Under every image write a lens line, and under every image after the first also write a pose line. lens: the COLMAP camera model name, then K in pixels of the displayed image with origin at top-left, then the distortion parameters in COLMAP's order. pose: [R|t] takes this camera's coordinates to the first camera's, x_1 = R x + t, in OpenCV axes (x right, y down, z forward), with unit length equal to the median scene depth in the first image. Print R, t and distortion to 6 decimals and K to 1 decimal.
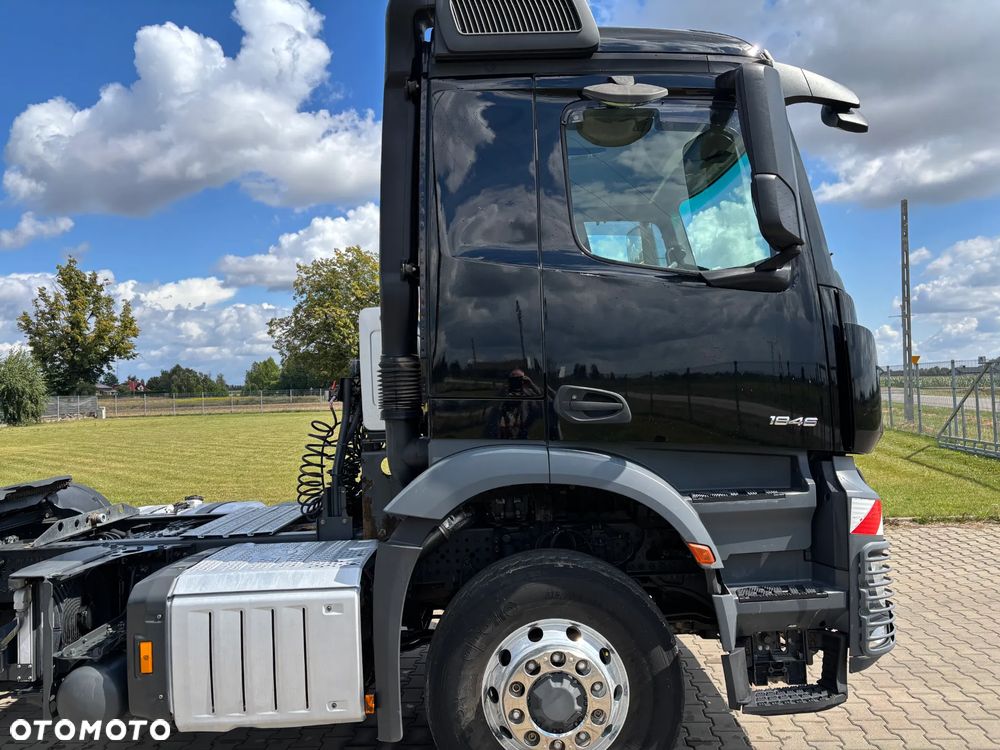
lens RADIAL K [[782.9, 0, 509.8], [0, 782.9, 379.8], [0, 0, 1]] dist [0.041572, -0.027802]
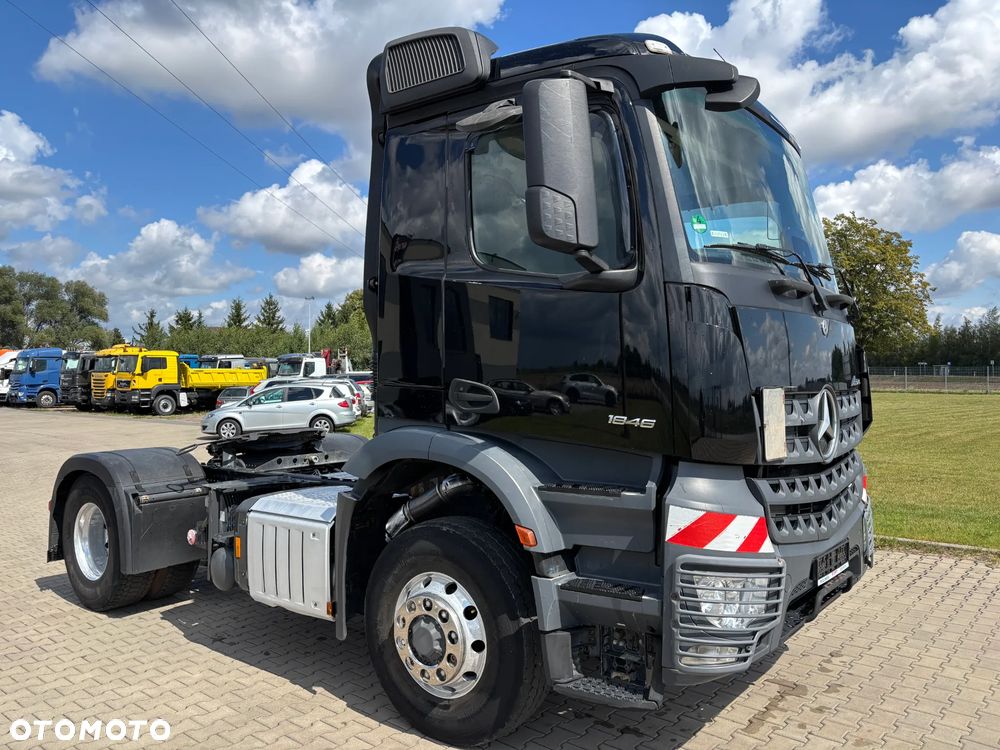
lens RADIAL K [[803.8, 0, 498.9], [0, 803.8, 380.2], [0, 0, 1]] dist [0.027566, -0.026949]
pose [[0.780455, 0.035309, -0.624214, 0.856186], [-0.016585, 0.999222, 0.035785, -0.033024], [0.624992, -0.017576, 0.780433, 0.104234]]
